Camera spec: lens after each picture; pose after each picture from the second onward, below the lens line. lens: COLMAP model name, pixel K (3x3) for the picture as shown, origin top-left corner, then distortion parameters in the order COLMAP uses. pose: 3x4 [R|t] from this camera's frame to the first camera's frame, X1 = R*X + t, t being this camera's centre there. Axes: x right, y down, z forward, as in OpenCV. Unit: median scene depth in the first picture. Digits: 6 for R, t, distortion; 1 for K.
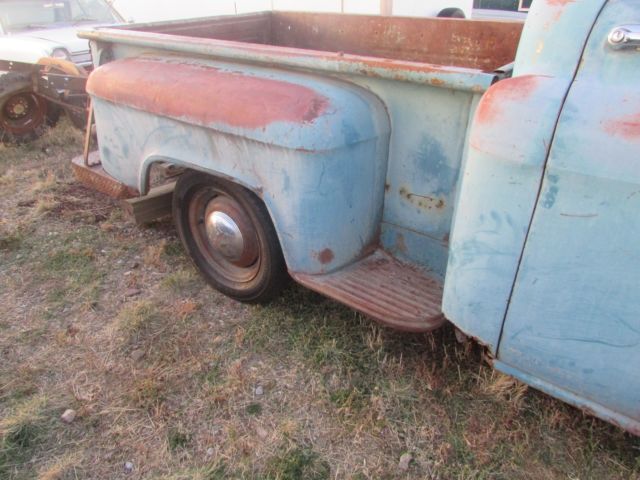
lens RADIAL K [[456.7, 0, 317.4], [0, 456.7, 239.7], [0, 0, 1]] dist [-0.025722, 0.005871]
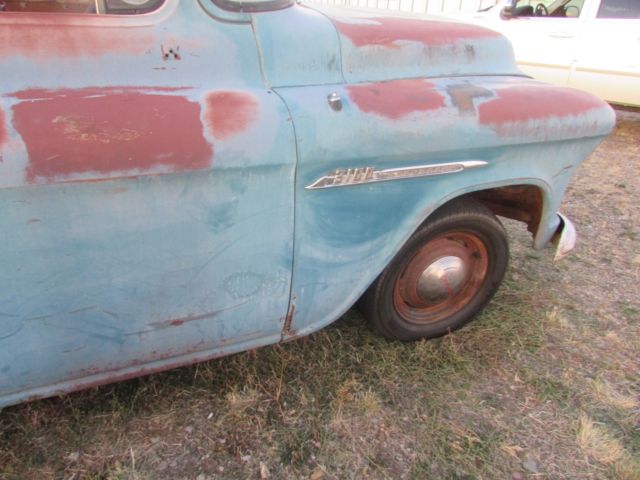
lens RADIAL K [[456.7, 0, 317.4], [0, 456.7, 239.7], [0, 0, 1]] dist [-0.025722, 0.005871]
pose [[0.472488, -0.381264, 0.794602, 0.157696], [0.378534, 0.901982, 0.207701, 0.054524], [-0.795906, 0.202648, 0.570498, -0.155401]]
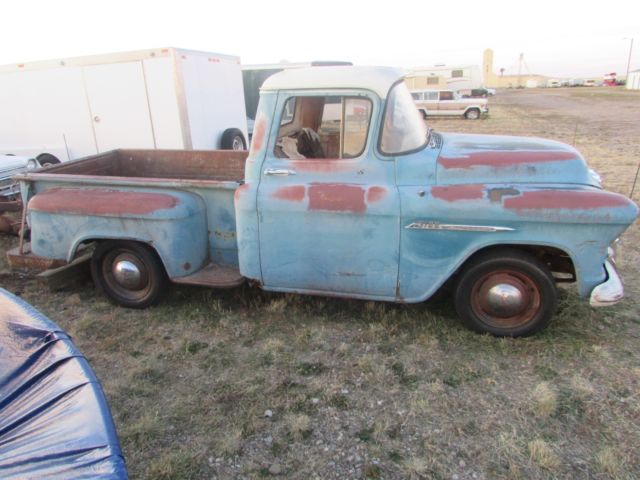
lens RADIAL K [[456.7, 0, 317.4], [0, 456.7, 239.7], [0, 0, 1]] dist [-0.025722, 0.005871]
pose [[0.909808, -0.149966, 0.386987, -0.245266], [0.219006, 0.965523, -0.140722, 0.364719], [-0.352541, 0.212782, 0.911284, -1.271064]]
